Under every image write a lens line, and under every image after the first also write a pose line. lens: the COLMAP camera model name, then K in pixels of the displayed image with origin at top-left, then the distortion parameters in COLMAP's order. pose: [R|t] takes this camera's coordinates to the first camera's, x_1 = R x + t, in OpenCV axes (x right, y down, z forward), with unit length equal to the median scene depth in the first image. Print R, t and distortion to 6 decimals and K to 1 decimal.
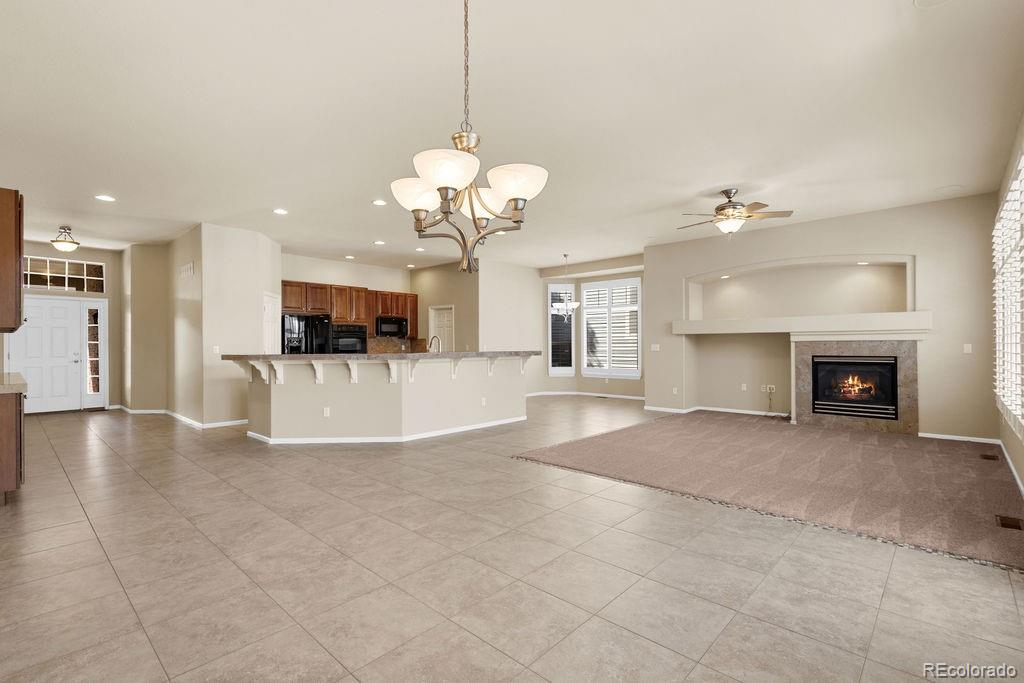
lens RADIAL K [[470.8, 0, 514.6], [0, 470.8, 340.3], [0, 0, 1]] dist [0.009021, -0.001733]
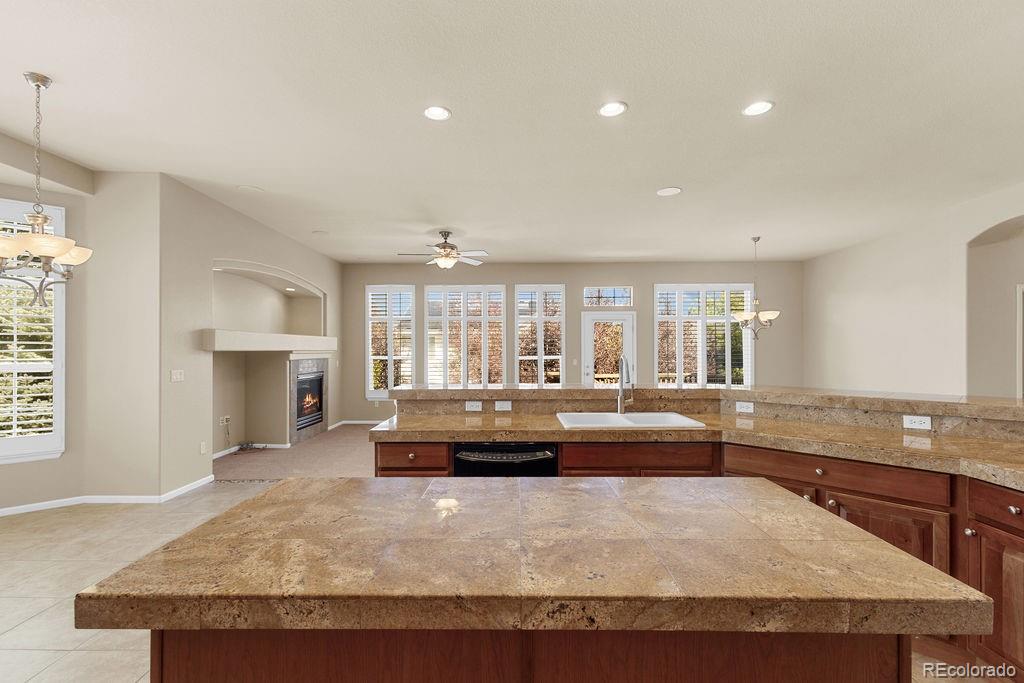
lens RADIAL K [[470.8, 0, 505.2], [0, 470.8, 349.2], [0, 0, 1]] dist [0.009021, -0.001733]
pose [[-0.665000, 0.006456, 0.746815, -0.431912], [-0.002210, 0.999941, -0.010612, -0.010978], [-0.746840, -0.008707, -0.664947, 1.384545]]
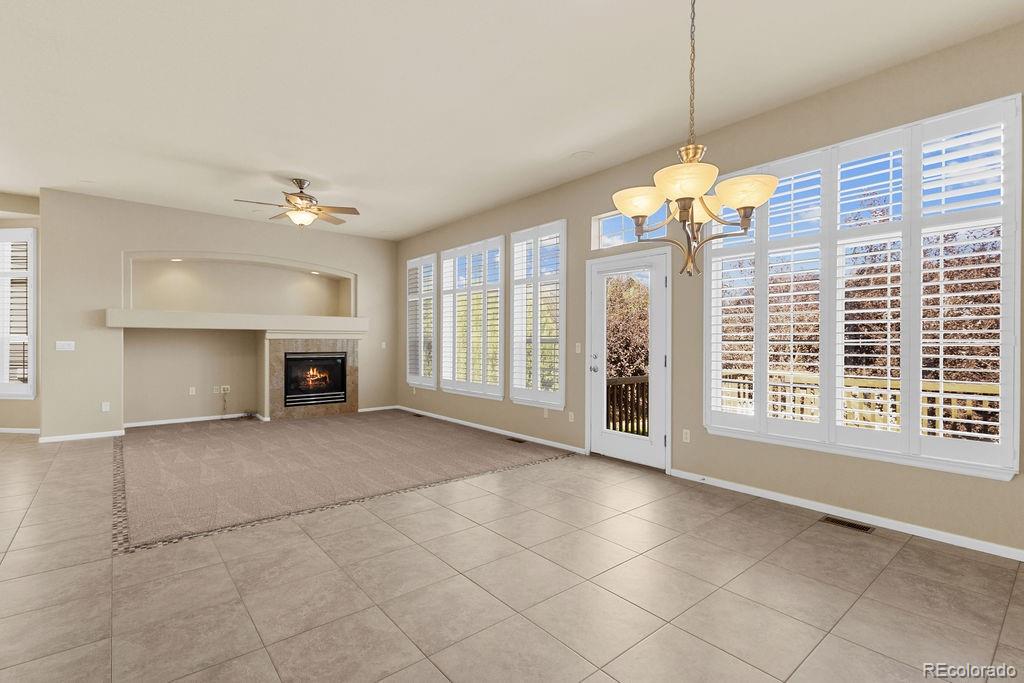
lens RADIAL K [[470.8, 0, 510.9], [0, 470.8, 344.3], [0, 0, 1]] dist [0.009021, -0.001733]
pose [[0.129705, -0.001669, 0.991551, -0.360722], [-0.013132, 0.999908, 0.003401, 0.003654], [-0.991466, -0.013463, 0.129671, 0.375122]]
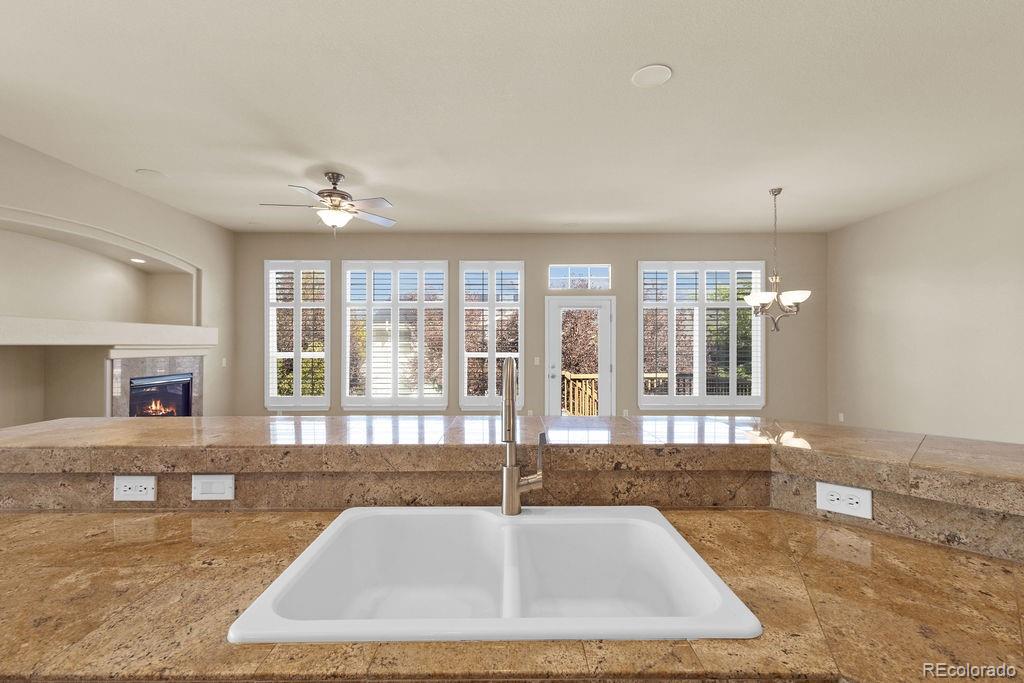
lens RADIAL K [[470.8, 0, 507.2], [0, 470.8, 341.7], [0, 0, 1]] dist [0.009021, -0.001733]
pose [[-0.679014, 0.009985, 0.734057, -0.285091], [-0.004380, 0.999835, -0.017652, -0.012829], [-0.734112, -0.015202, -0.678858, 1.104380]]
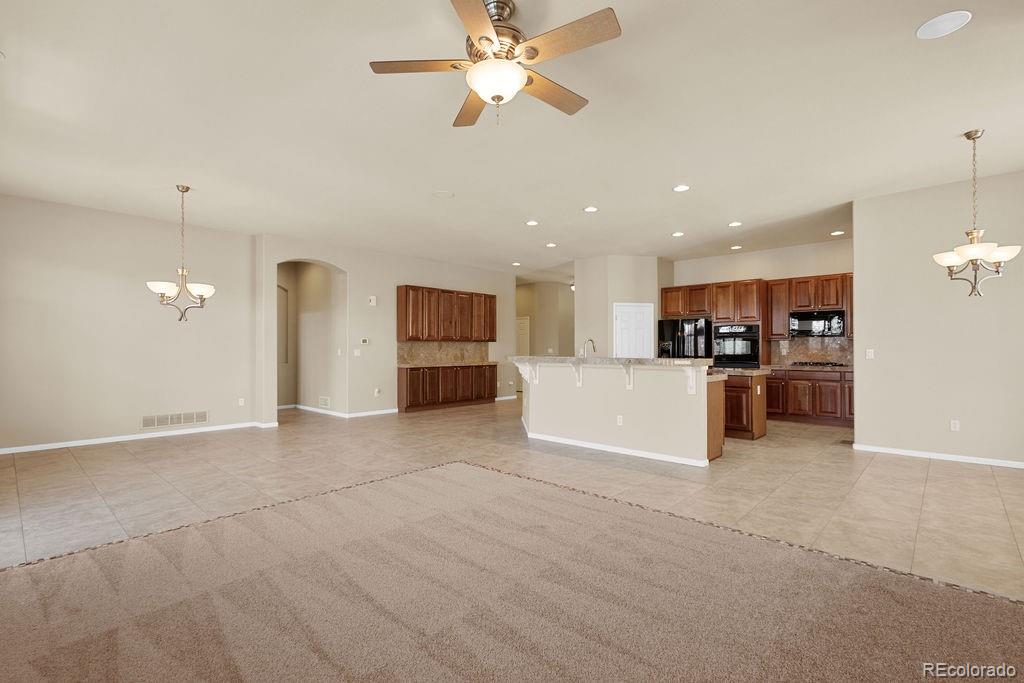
lens RADIAL K [[470.8, 0, 510.3], [0, 470.8, 347.1], [0, 0, 1]] dist [0.009021, -0.001733]
pose [[-0.002028, 0.000075, -0.999998, 0.742101], [0.010246, 0.999948, 0.000054, 0.004701], [0.999945, -0.010246, -0.002029, 0.835384]]
